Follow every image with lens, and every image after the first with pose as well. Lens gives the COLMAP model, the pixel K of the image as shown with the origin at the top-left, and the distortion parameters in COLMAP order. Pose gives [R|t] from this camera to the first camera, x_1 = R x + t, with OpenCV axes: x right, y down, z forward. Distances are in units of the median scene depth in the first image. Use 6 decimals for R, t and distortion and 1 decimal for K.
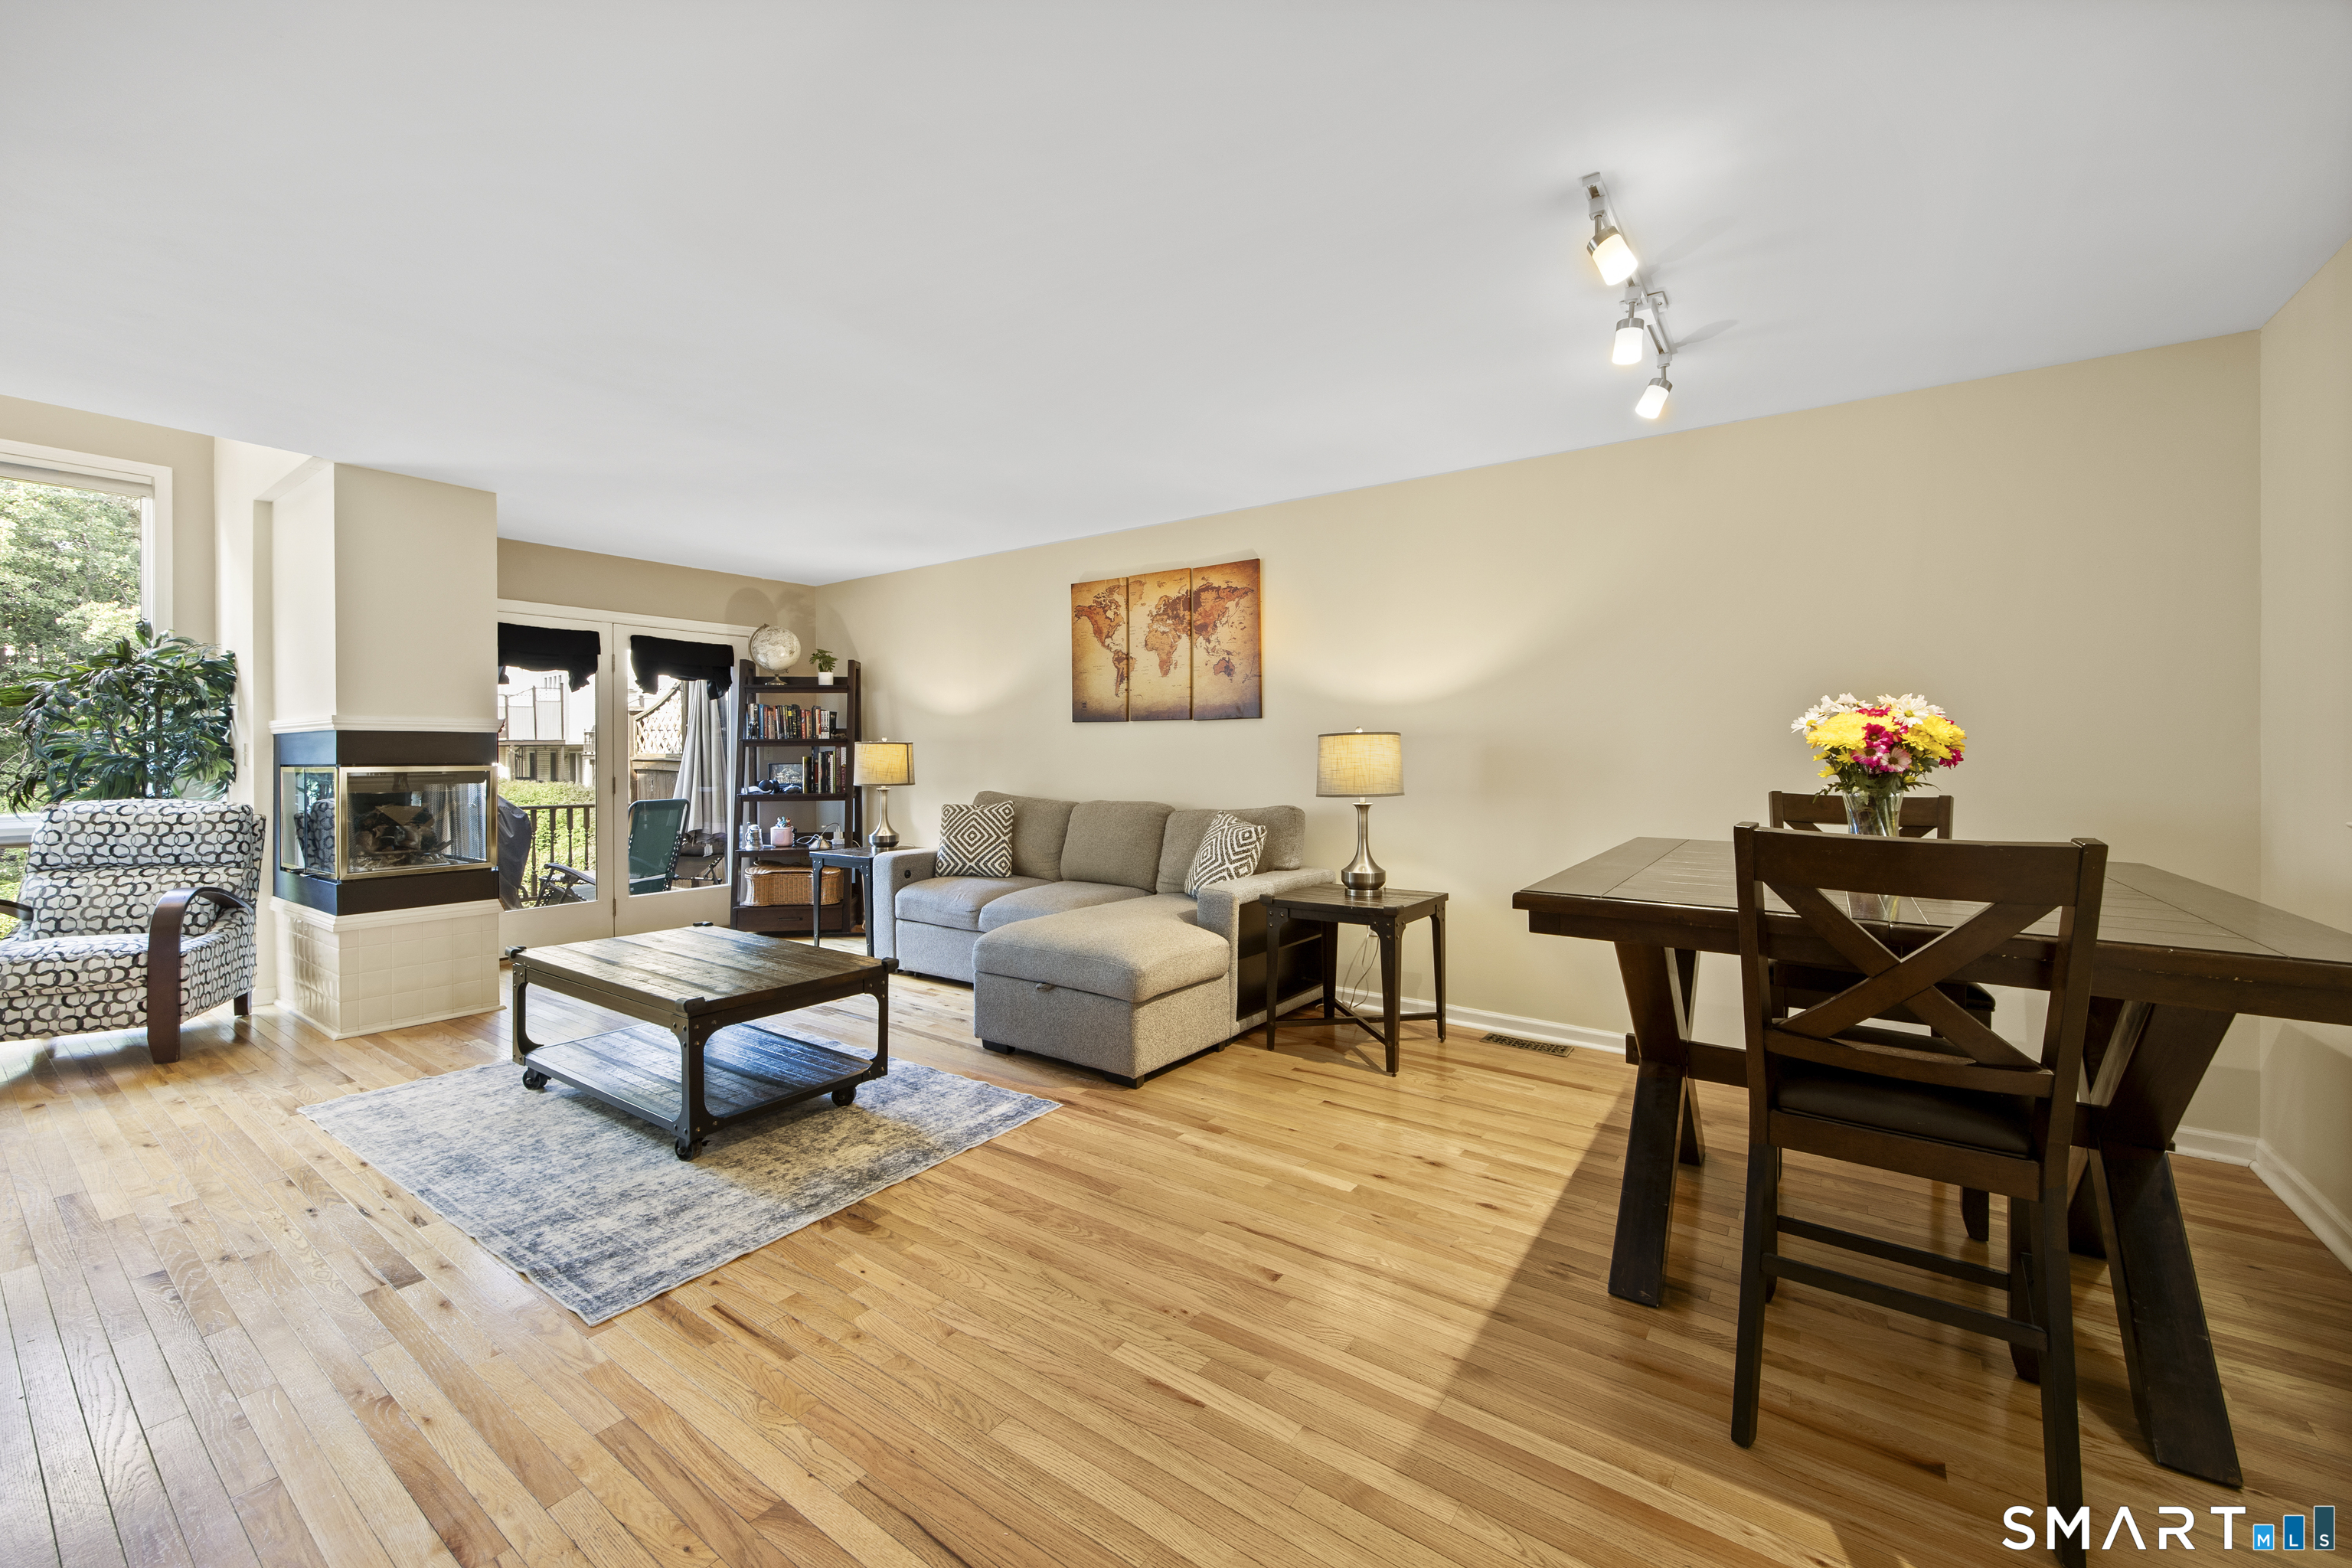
lens RADIAL K [[927.4, 0, 1159.2], [0, 927.4, 788.3], [0, 0, 1]] dist [-0.003461, 0.001235]
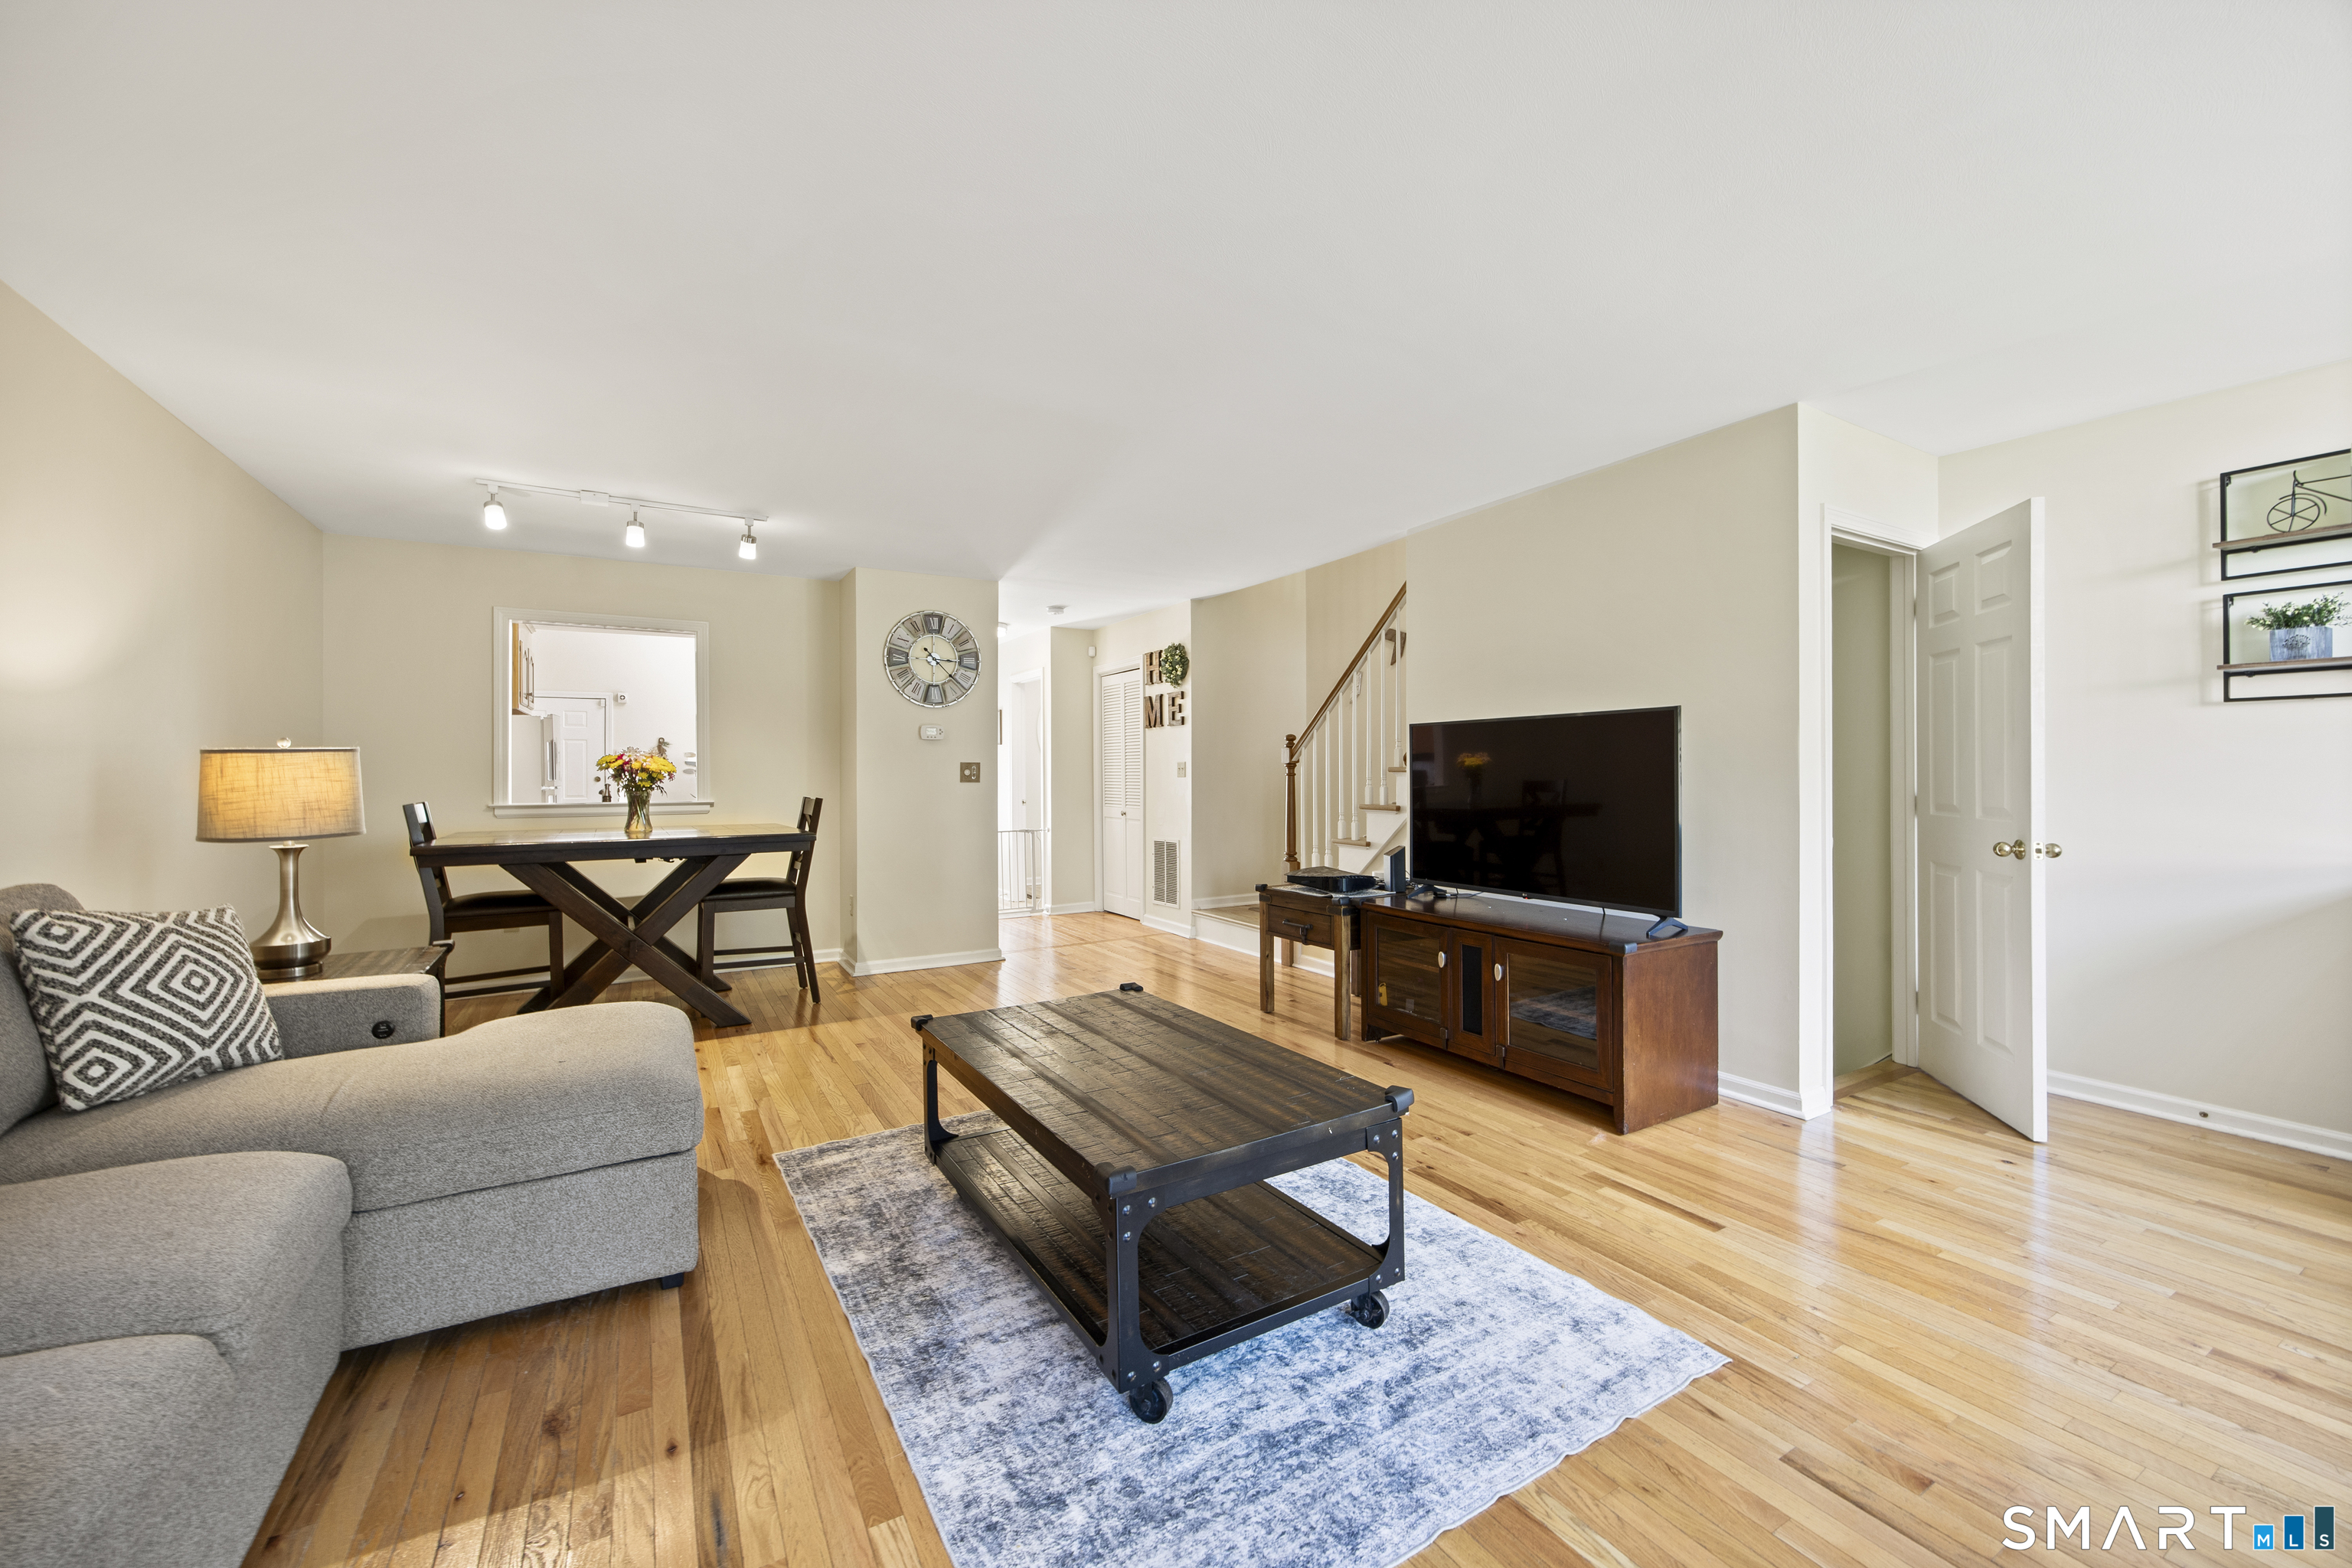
lens RADIAL K [[927.4, 0, 1174.7], [0, 927.4, 771.4], [0, 0, 1]] dist [-0.003461, 0.001235]
pose [[-0.916047, 0.005263, 0.401036, -0.694834], [0.020464, 0.999225, 0.033630, -0.051033], [-0.400548, 0.039013, -0.915445, 1.378907]]
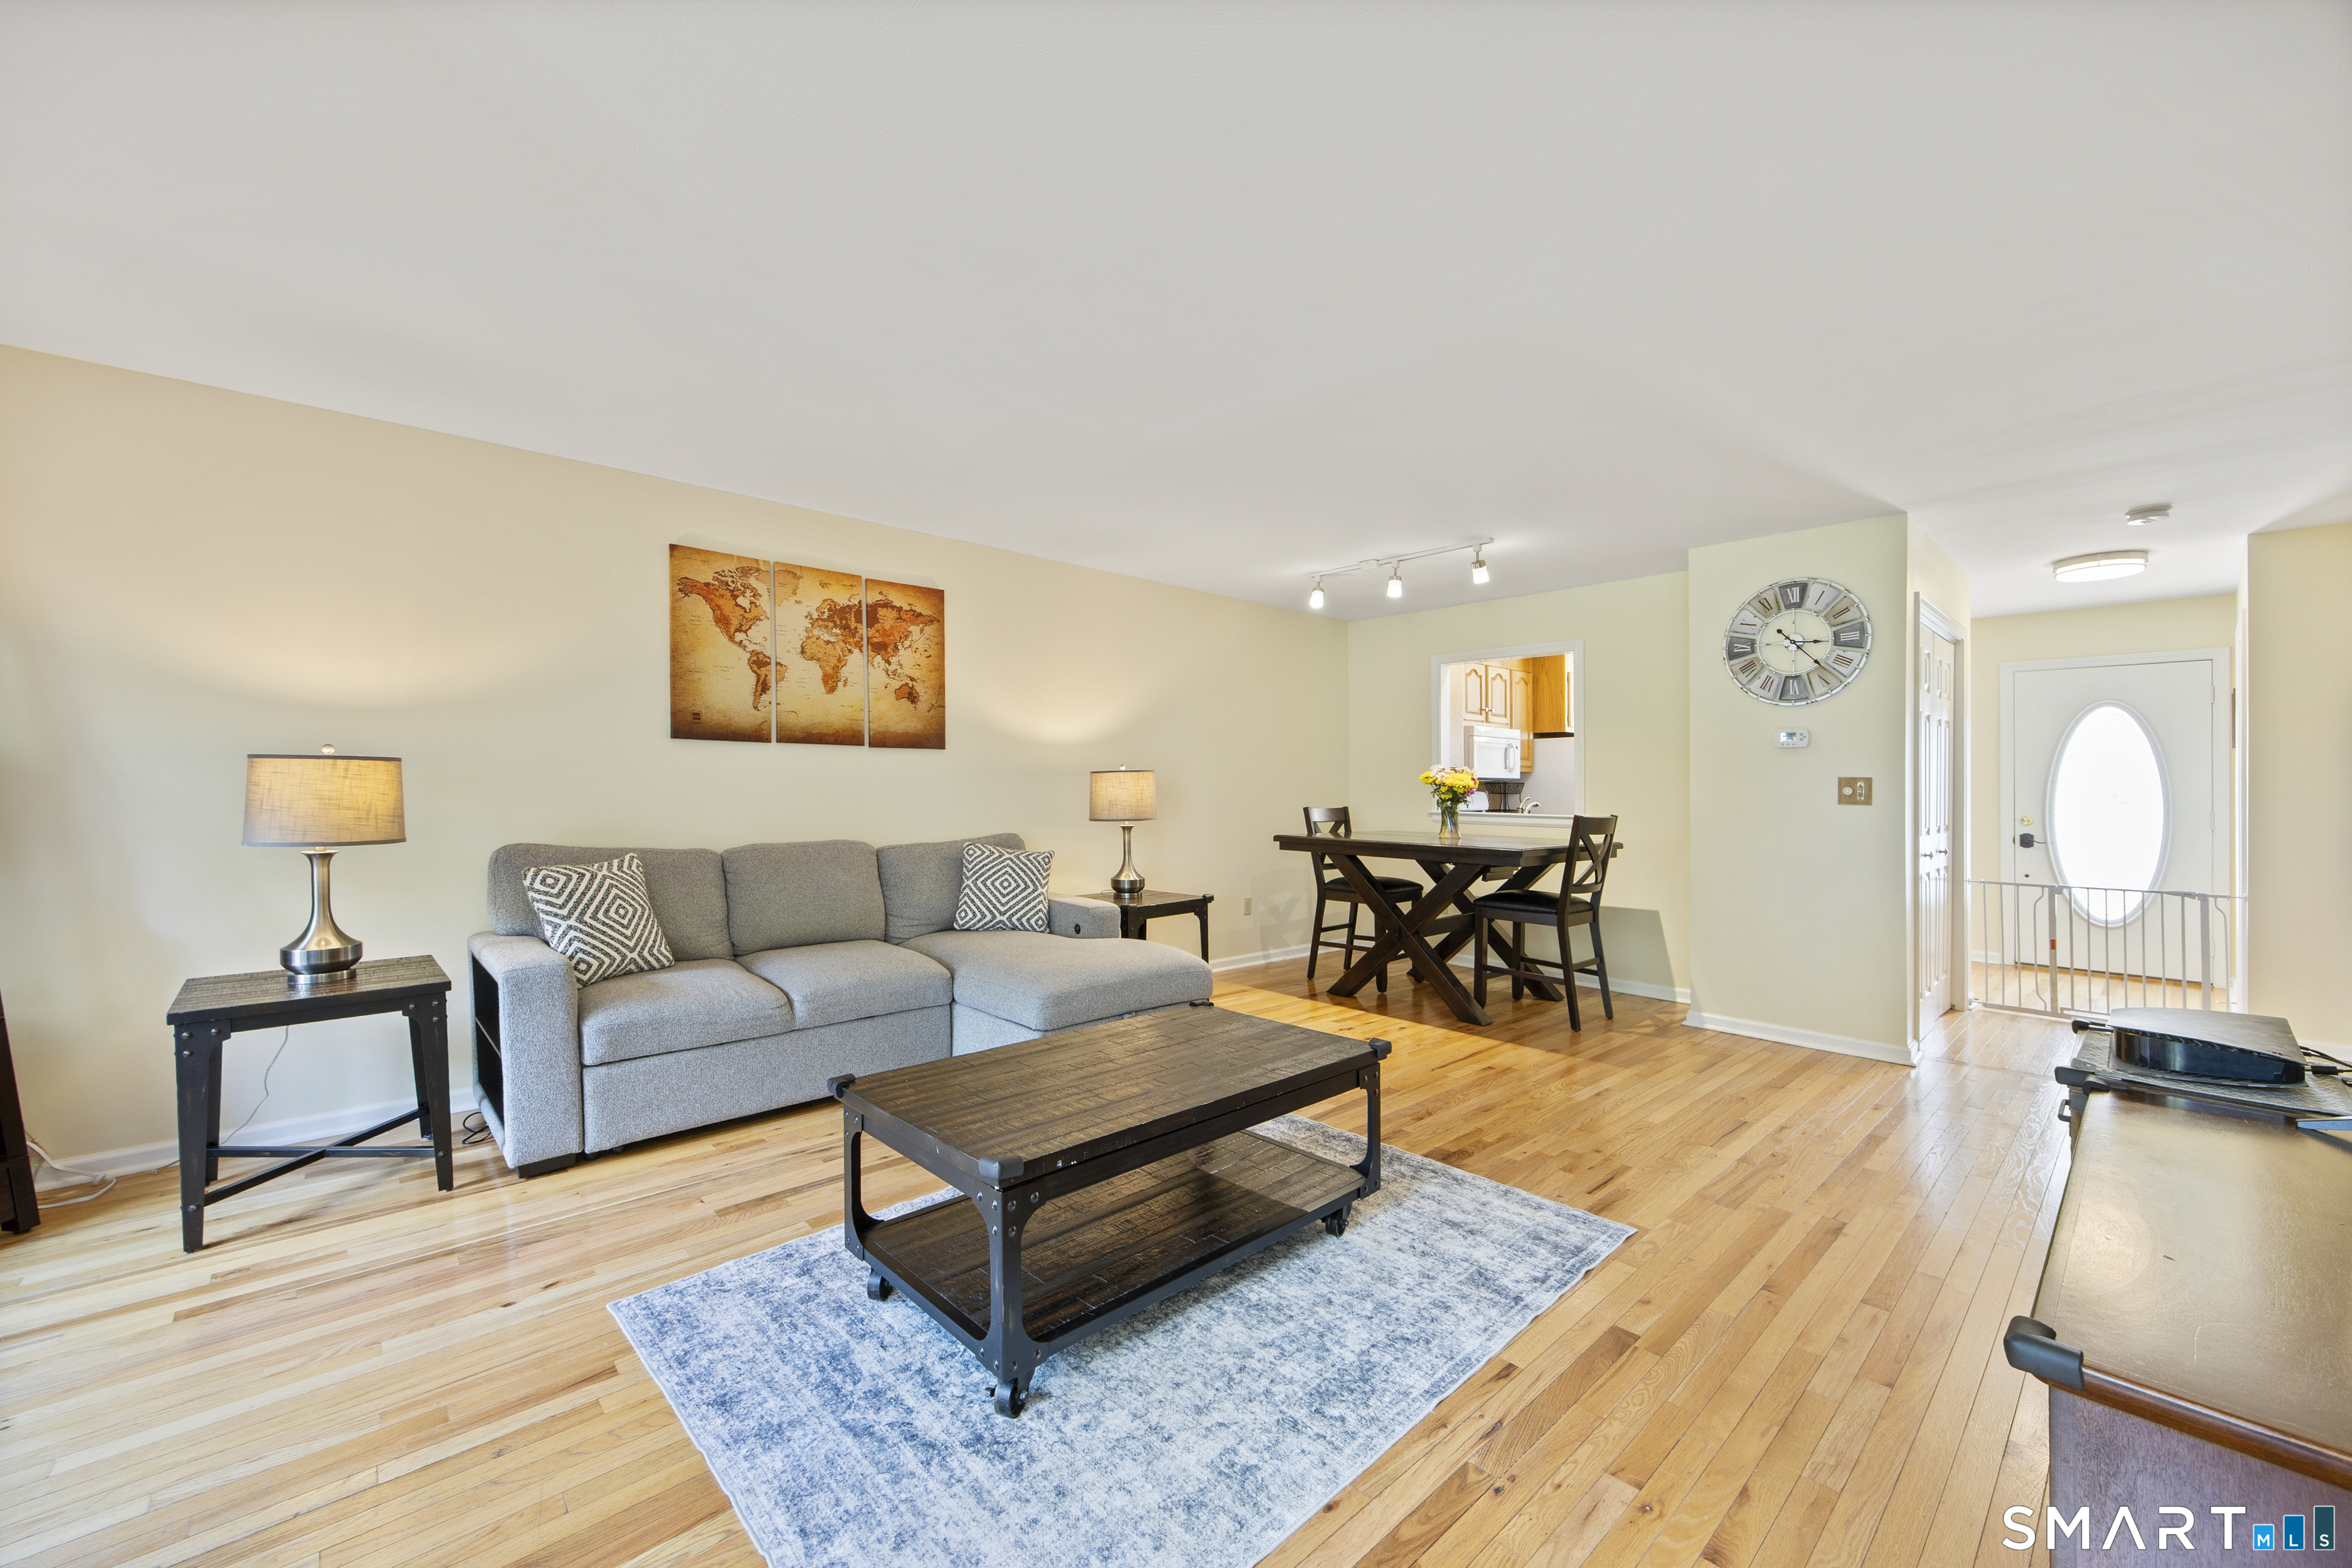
lens RADIAL K [[927.4, 0, 1167.5], [0, 927.4, 804.8], [0, 0, 1]] dist [-0.003461, 0.001235]
pose [[0.204286, -0.017091, 0.978762, -1.015173], [0.028438, 0.999529, 0.011518, -0.024760], [-0.978498, 0.025481, 0.204676, 0.689029]]
